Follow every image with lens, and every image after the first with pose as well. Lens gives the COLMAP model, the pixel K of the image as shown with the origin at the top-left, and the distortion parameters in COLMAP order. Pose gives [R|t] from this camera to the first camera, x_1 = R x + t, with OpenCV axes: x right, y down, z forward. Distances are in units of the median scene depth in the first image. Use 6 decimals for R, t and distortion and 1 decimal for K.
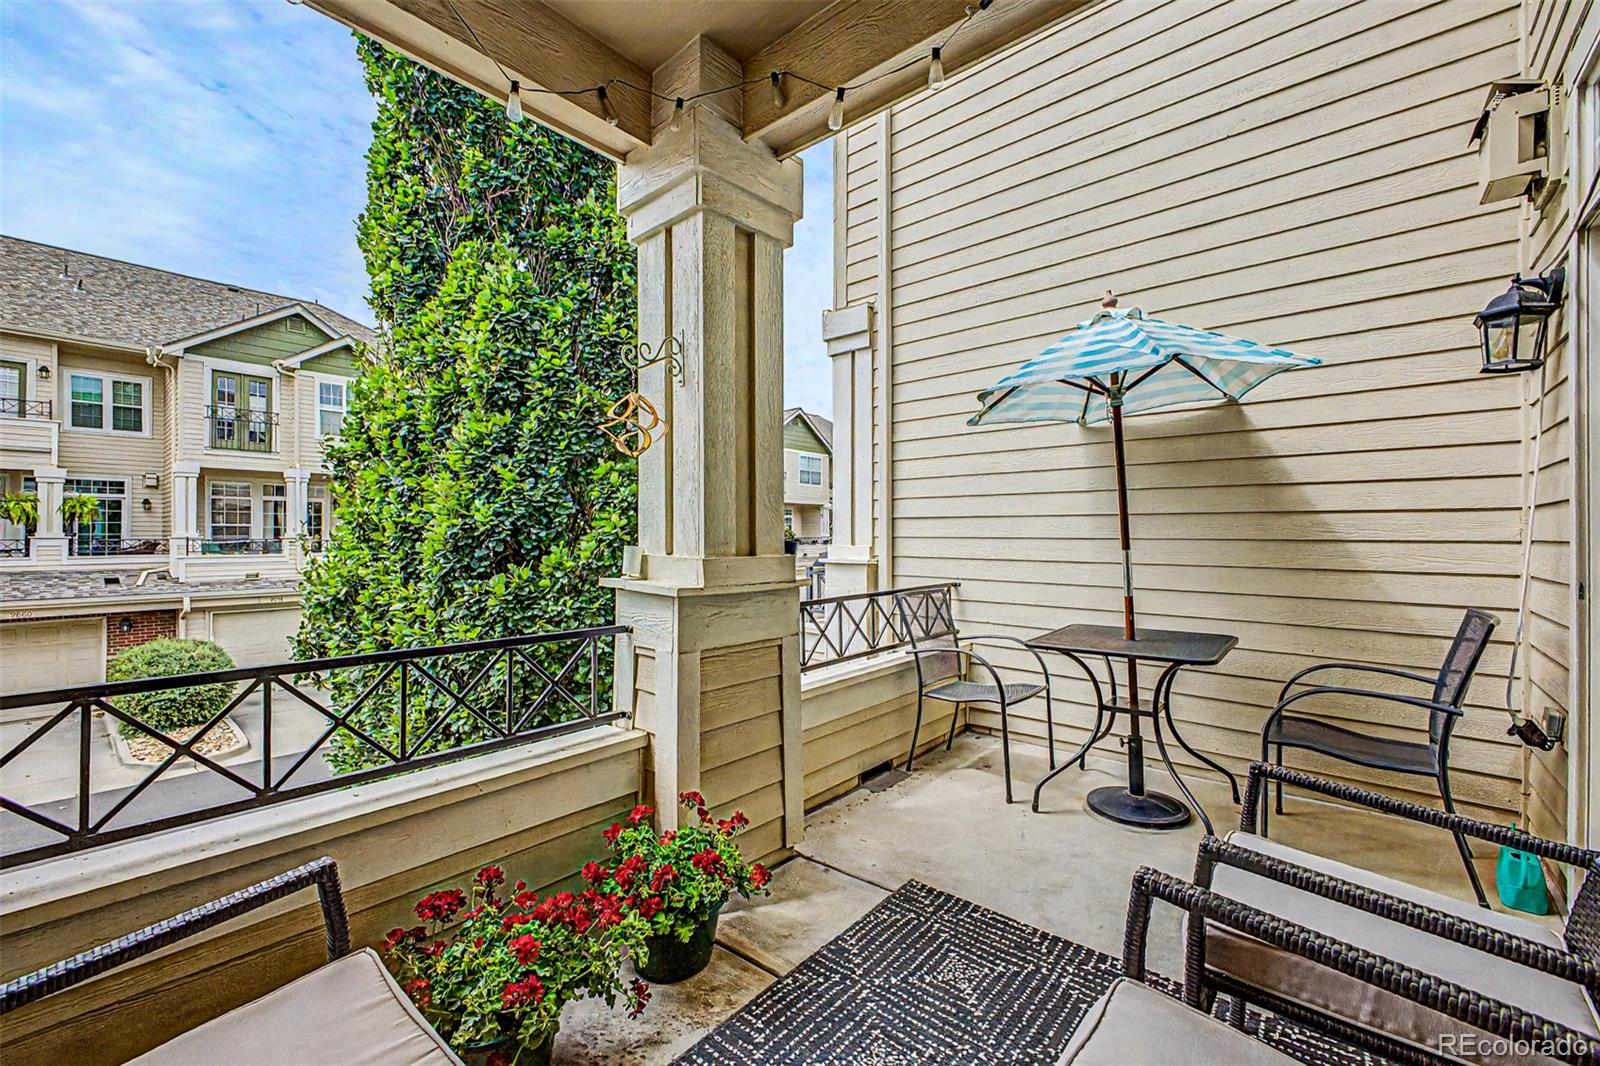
lens RADIAL K [[649.2, 0, 814.1], [0, 649.2, 532.9], [0, 0, 1]] dist [0.016953, -0.000173]
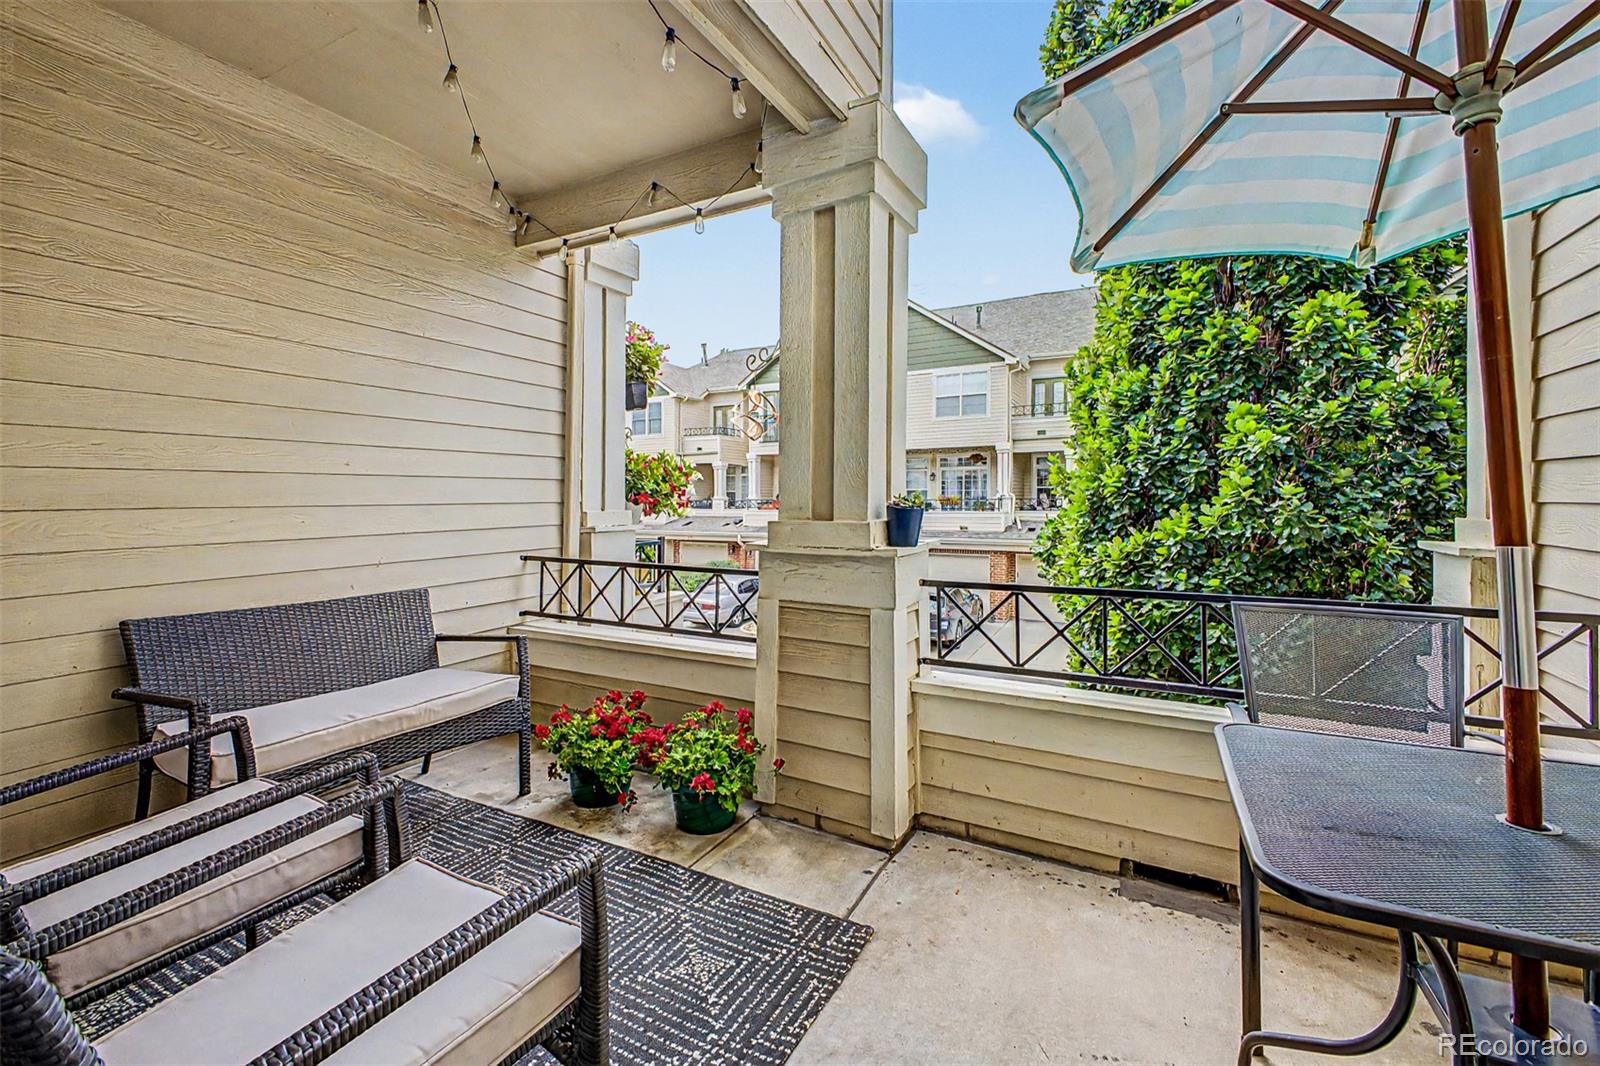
lens RADIAL K [[679.5, 0, 789.2], [0, 679.5, 486.1], [0, 0, 1]] dist [0.013631, 0.000005]
pose [[0.200995, -0.014136, -0.979490, 0.956820], [0.006080, 0.999895, -0.013183, -0.004909], [0.979573, -0.003306, 0.201060, 0.726203]]
